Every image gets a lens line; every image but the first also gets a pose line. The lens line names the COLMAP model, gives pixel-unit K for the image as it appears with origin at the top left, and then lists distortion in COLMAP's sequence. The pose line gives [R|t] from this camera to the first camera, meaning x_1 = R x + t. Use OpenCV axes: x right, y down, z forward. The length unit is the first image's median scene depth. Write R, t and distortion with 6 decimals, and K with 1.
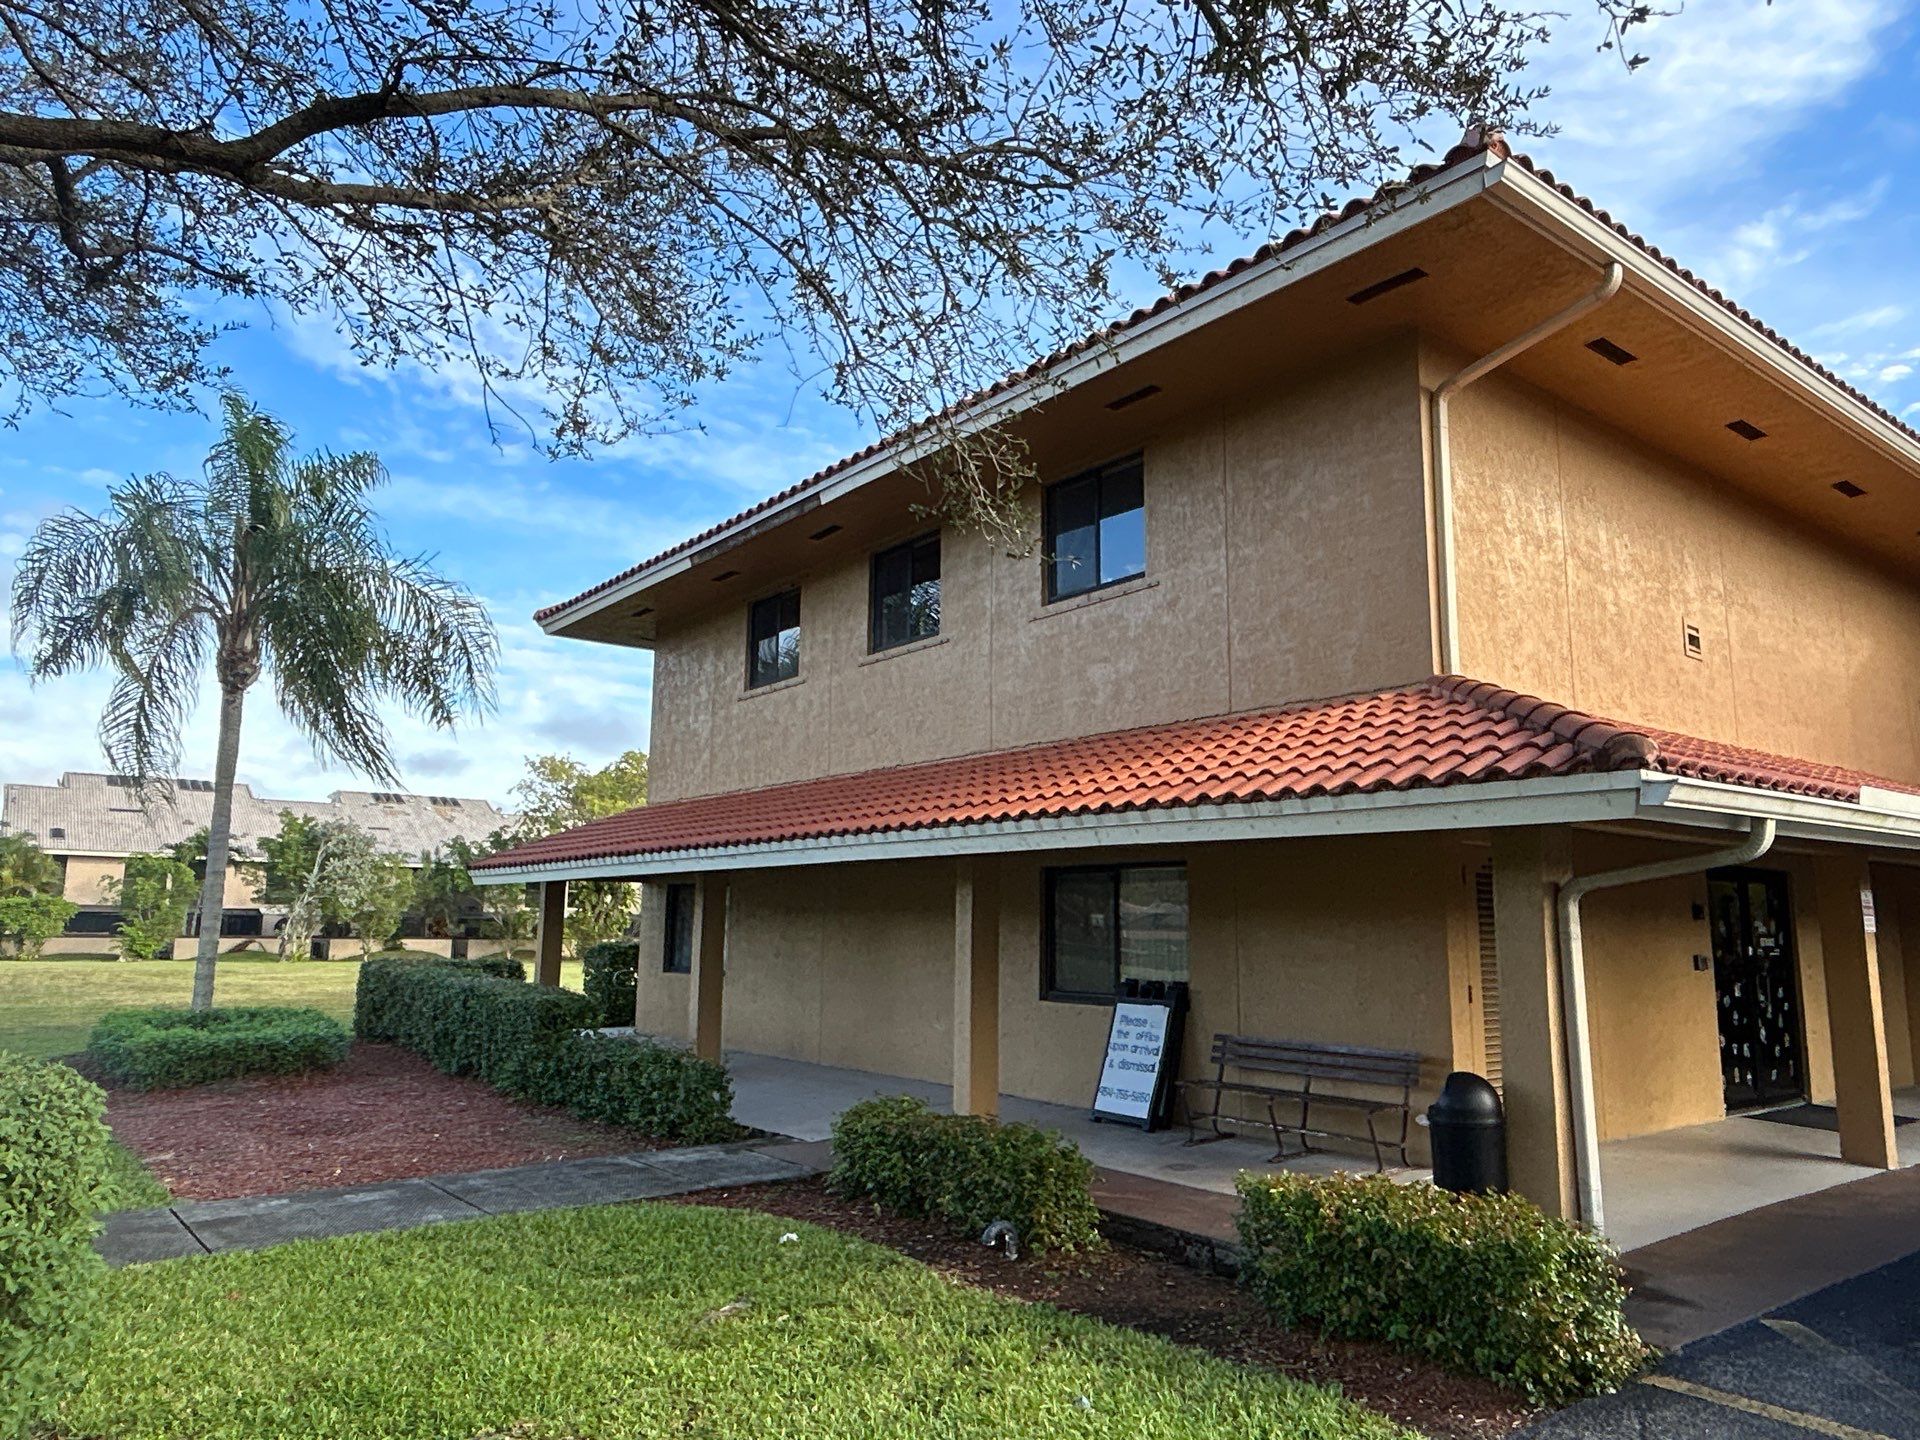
lens RADIAL K [[1291.8, 0, 960.0], [0, 1291.8, 720.0], [0, 0, 1]] dist [0.037554, -0.052249]
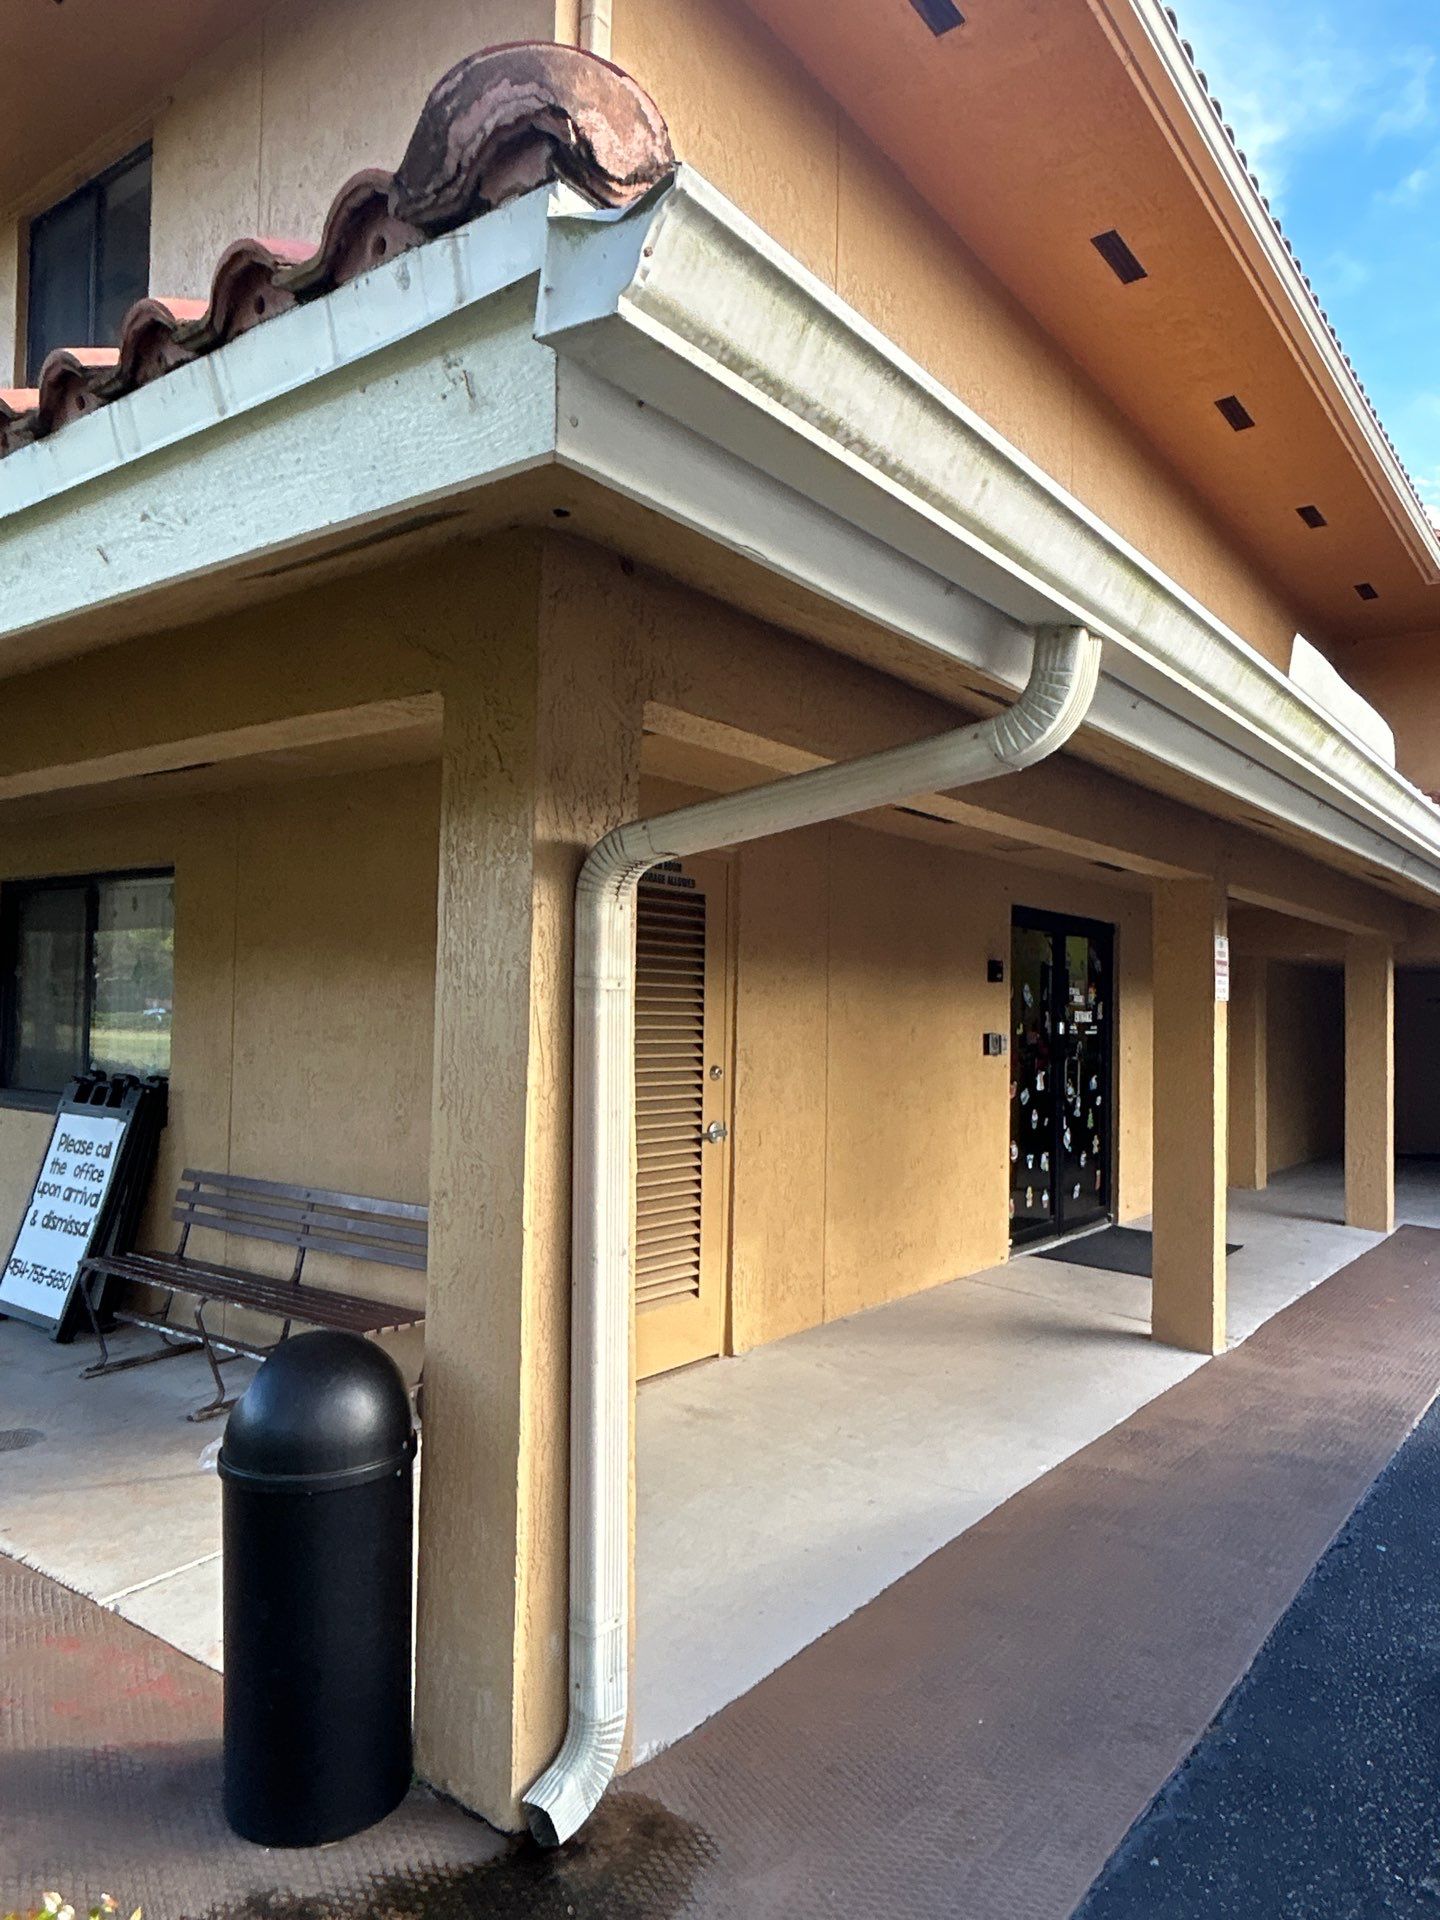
lens RADIAL K [[1291.8, 0, 720.0], [0, 1291.8, 960.0], [0, 0, 1]] dist [0.037554, -0.052249]
pose [[0.964133, 0.020649, 0.264615, 0.245623], [-0.053446, 0.991652, 0.117348, 0.069109], [-0.259982, -0.127282, 0.957188, 0.383124]]
